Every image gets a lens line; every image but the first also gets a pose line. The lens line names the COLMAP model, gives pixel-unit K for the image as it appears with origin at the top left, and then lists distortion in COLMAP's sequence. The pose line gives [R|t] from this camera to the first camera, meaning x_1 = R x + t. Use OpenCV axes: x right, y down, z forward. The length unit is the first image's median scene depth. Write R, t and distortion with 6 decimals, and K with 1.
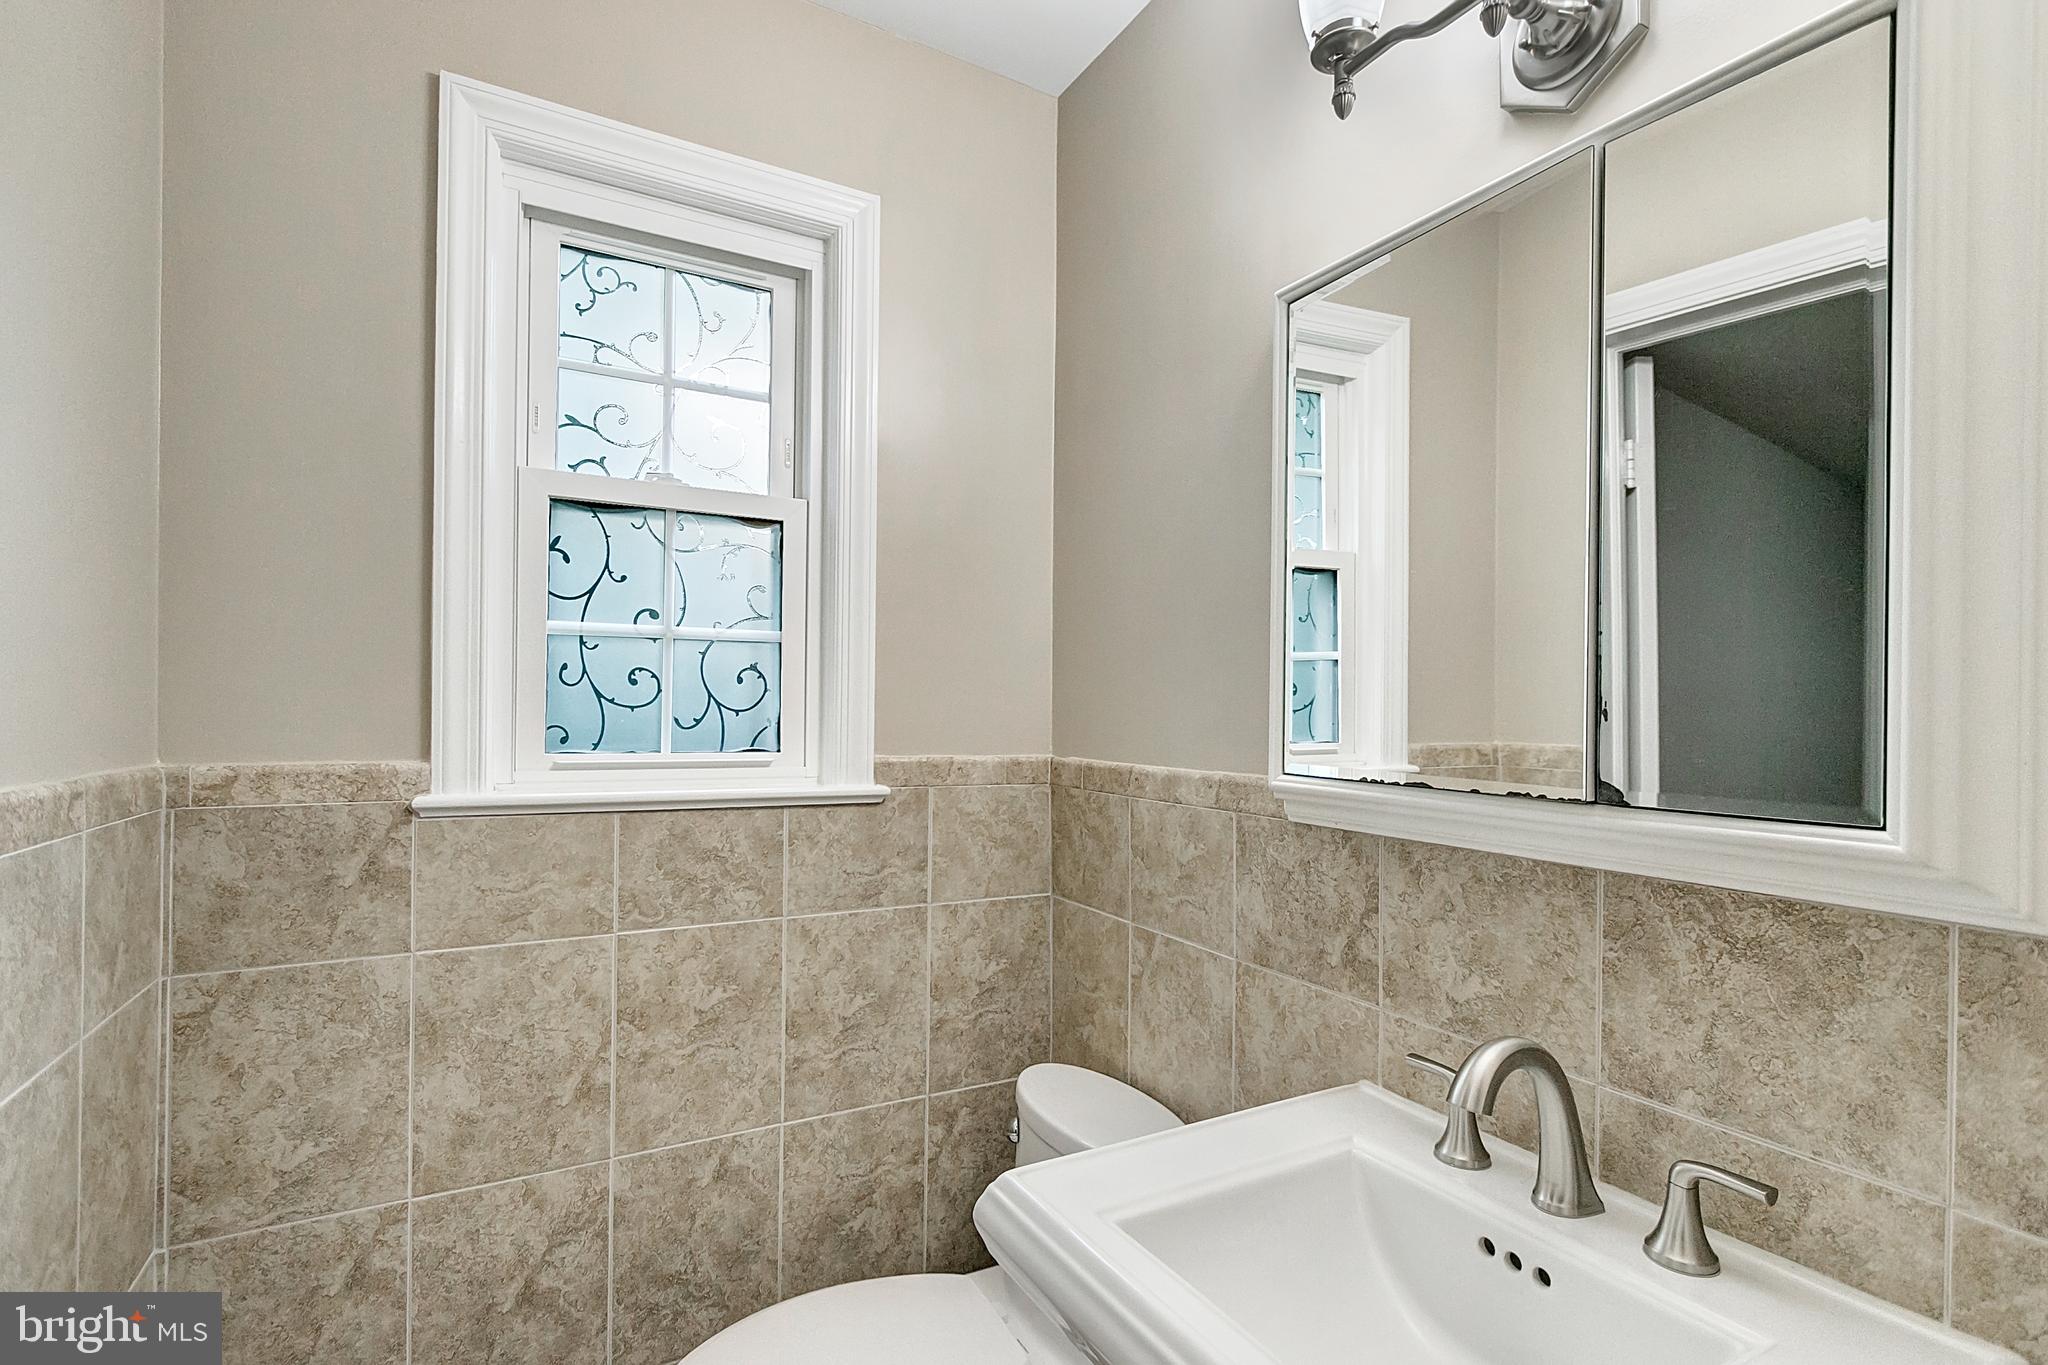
lens RADIAL K [[967.3, 0, 1025.1], [0, 967.3, 696.4], [0, 0, 1]] dist [0.005456, -0.006464]
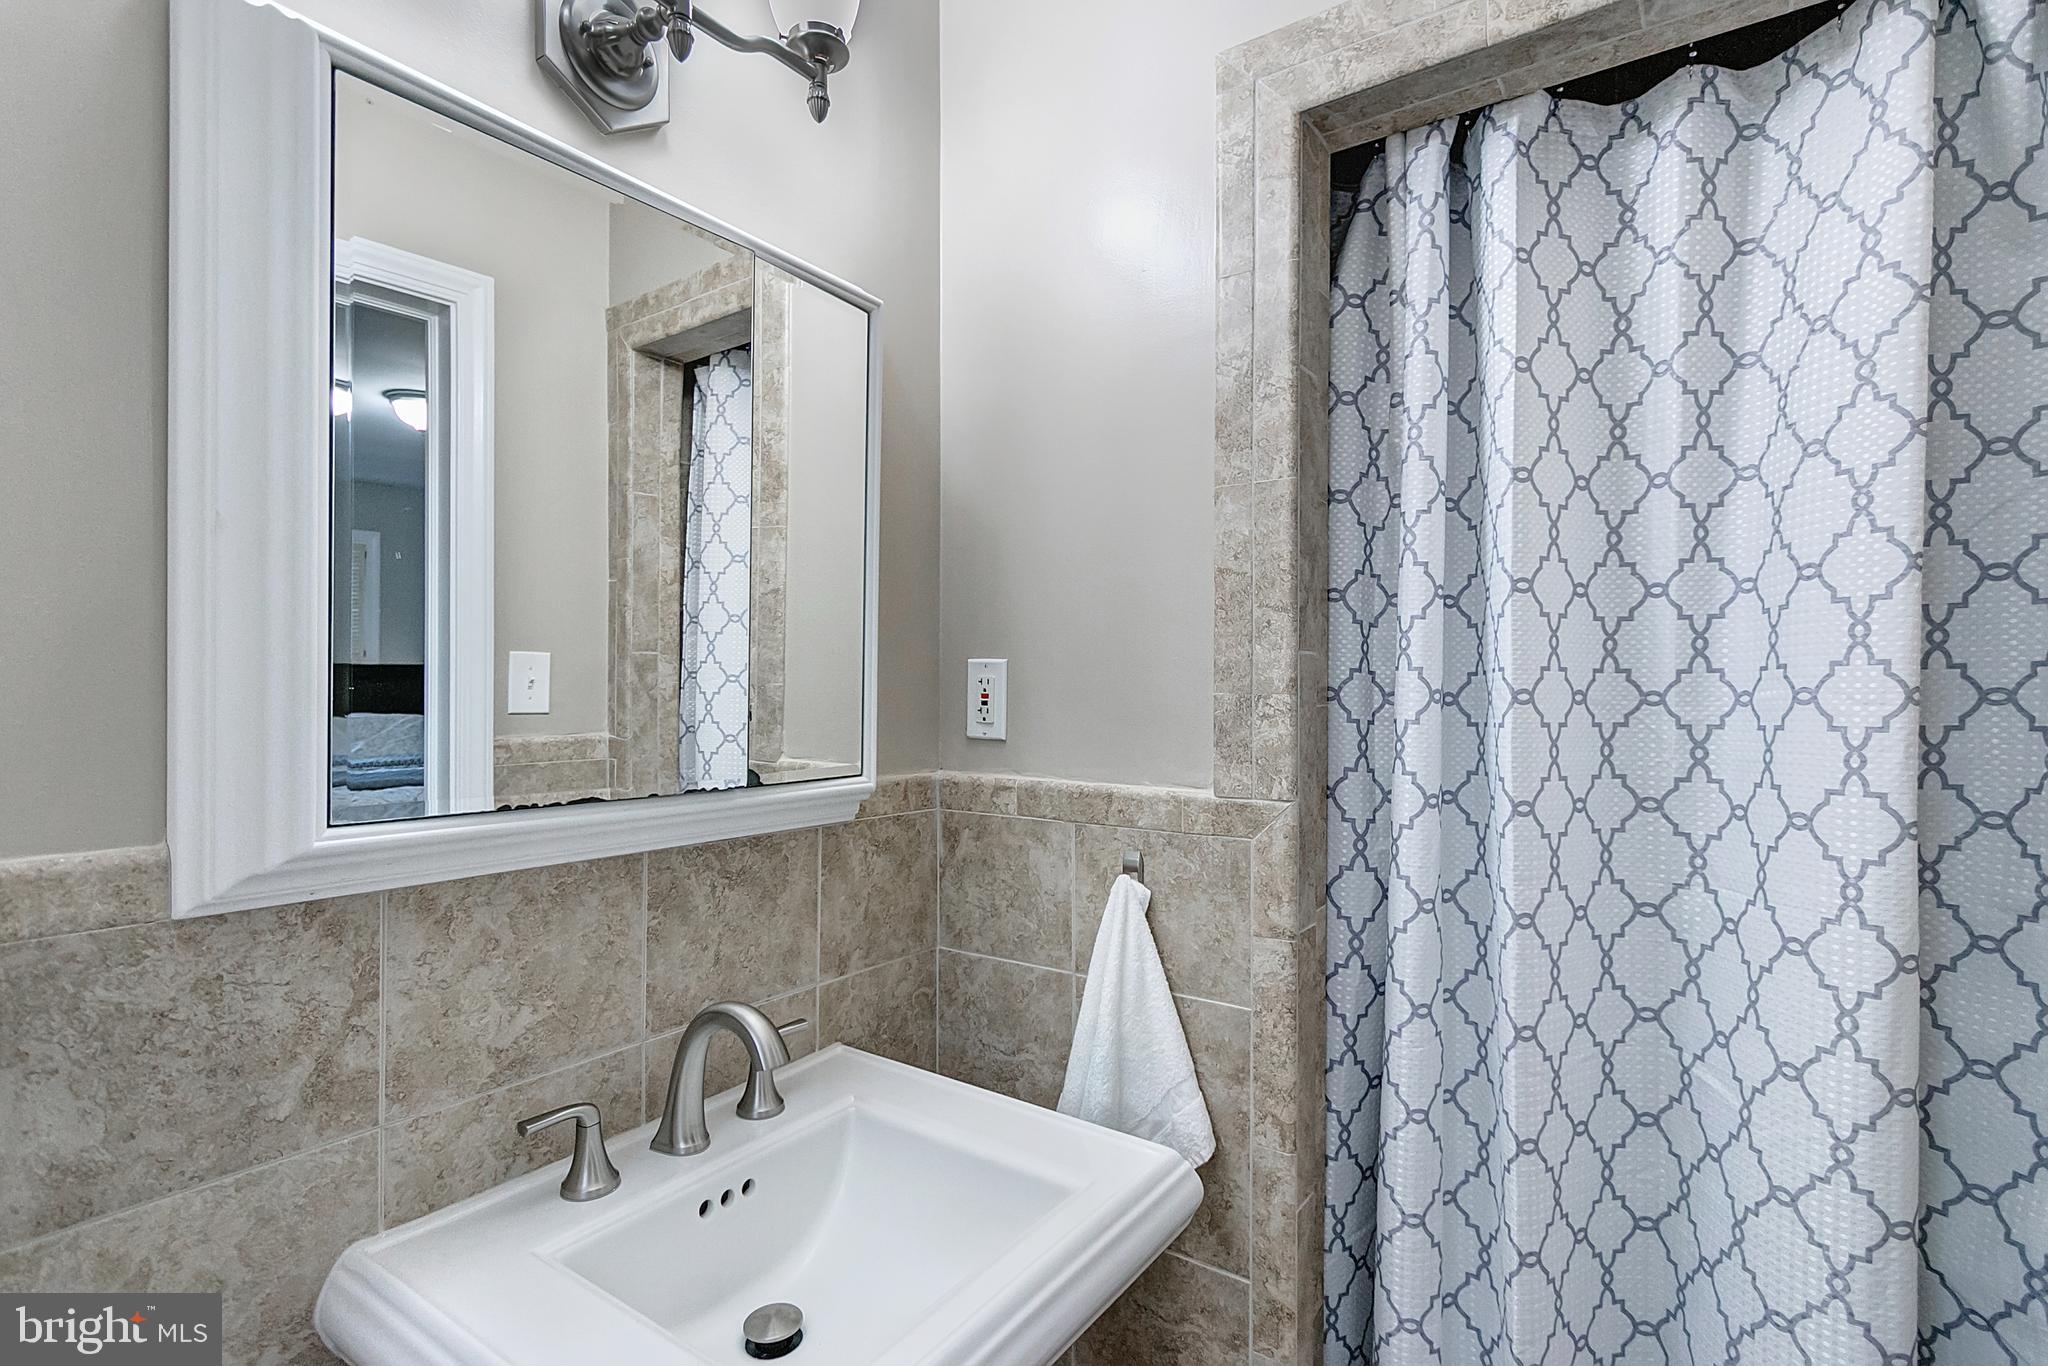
lens RADIAL K [[967.3, 0, 1024.8], [0, 967.3, 686.5], [0, 0, 1]] dist [0.005456, -0.006464]
pose [[-0.438170, -0.010214, 0.898834, -0.606040], [-0.019129, 0.999815, 0.002036, -0.024630], [-0.898689, -0.016302, -0.438284, 1.082043]]
